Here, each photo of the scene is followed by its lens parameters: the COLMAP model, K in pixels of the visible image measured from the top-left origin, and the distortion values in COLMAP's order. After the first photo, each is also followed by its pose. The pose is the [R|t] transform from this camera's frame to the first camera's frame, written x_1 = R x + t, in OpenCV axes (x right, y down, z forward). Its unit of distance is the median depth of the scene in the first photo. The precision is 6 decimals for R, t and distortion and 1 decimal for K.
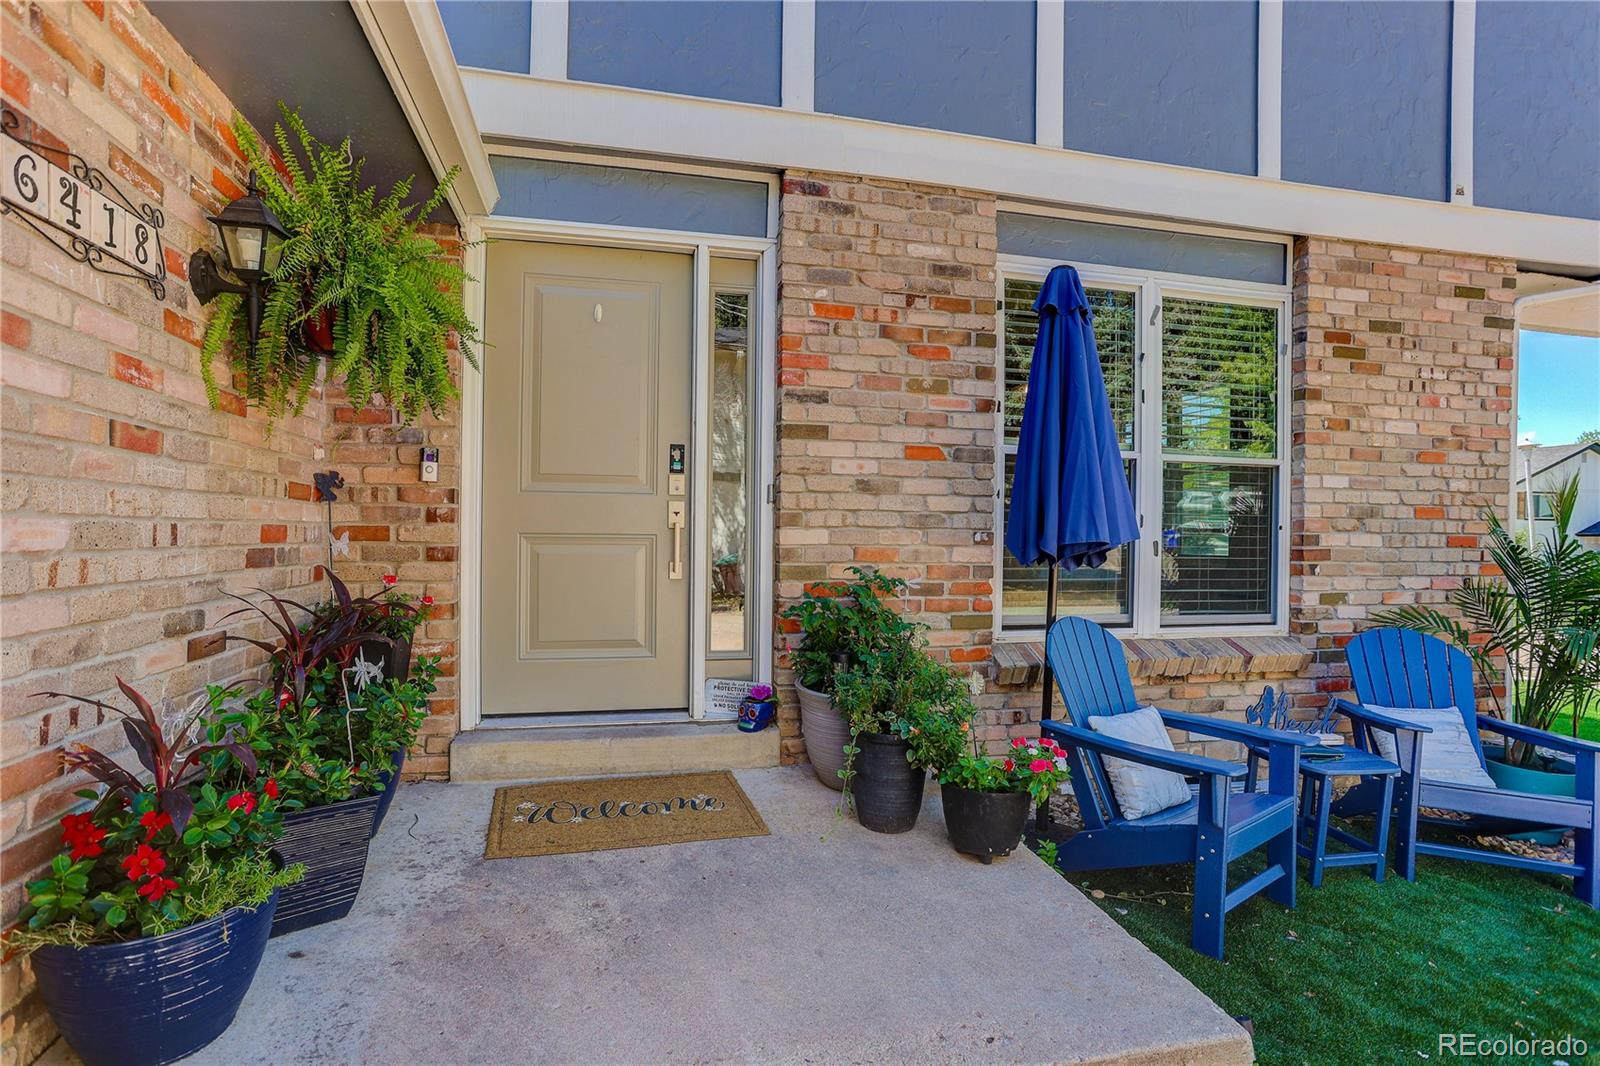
lens RADIAL K [[797.6, 0, 799.3], [0, 797.6, 532.4], [0, 0, 1]] dist [-0.023032, 0.004605]
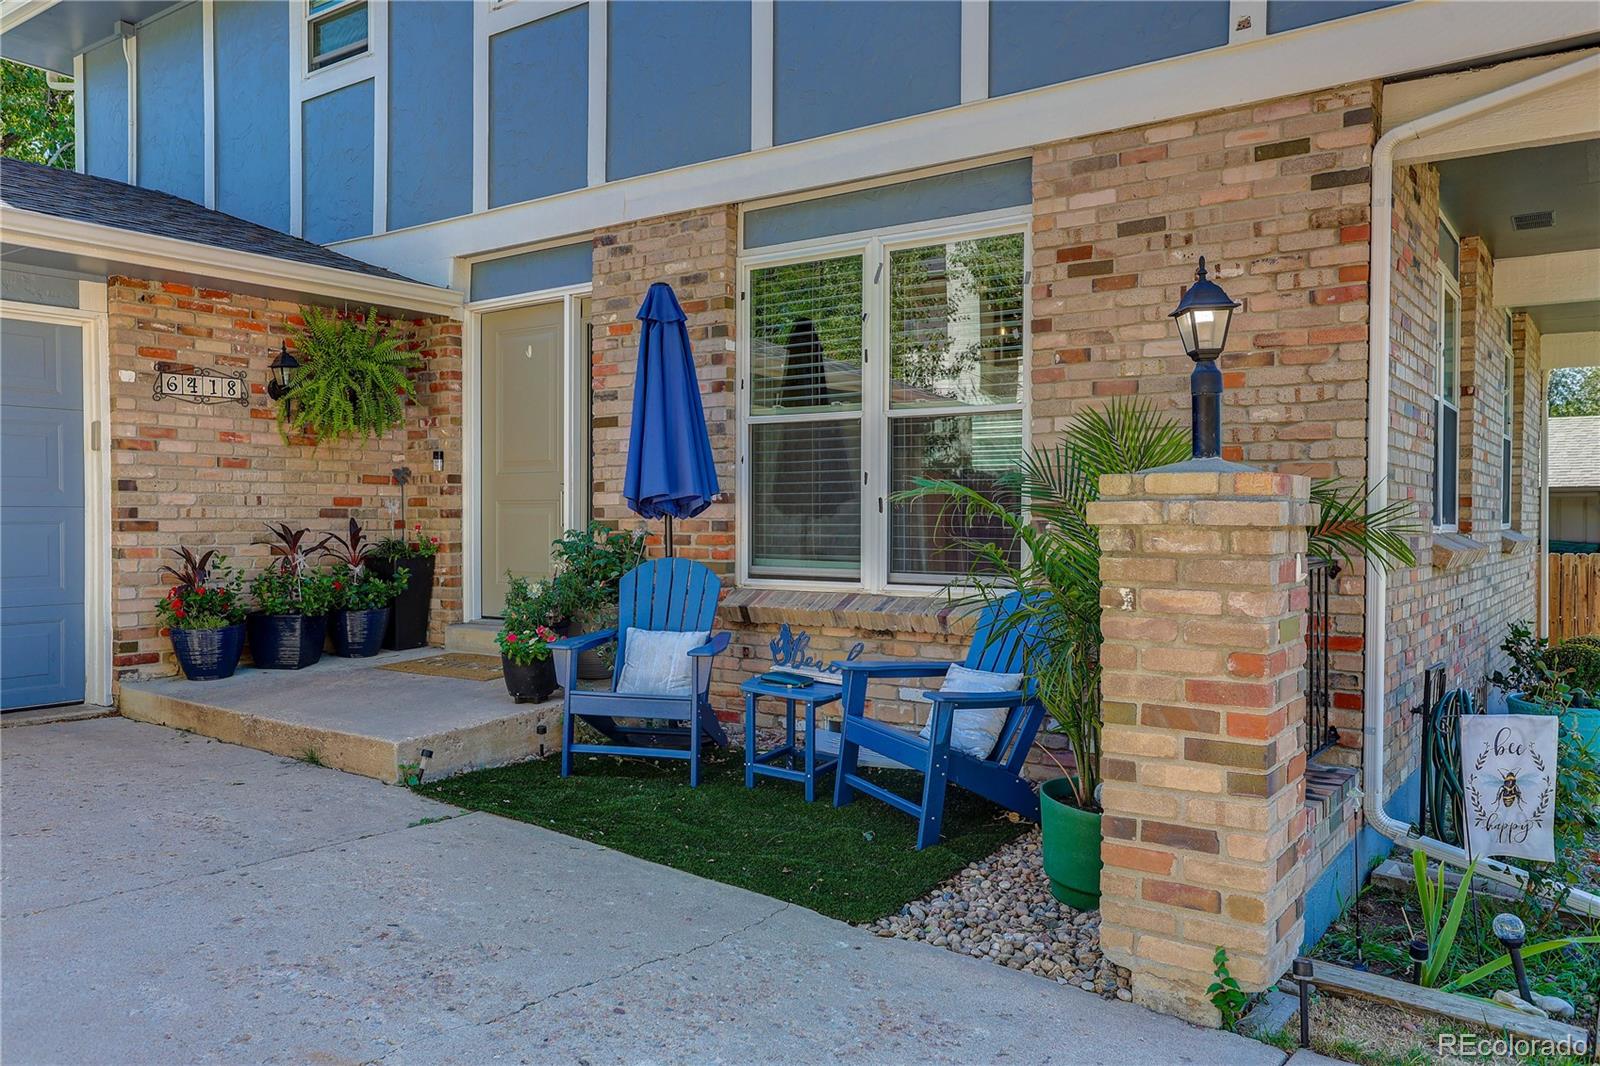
lens RADIAL K [[1198.7, 0, 799.2], [0, 1198.7, 534.4], [0, 0, 1]] dist [-0.034354, -0.011481]
pose [[0.654814, 0.000128, -0.755790, 1.544083], [0.006362, 0.999964, 0.005681, 0.048729], [0.755763, -0.008529, 0.654789, -0.074582]]
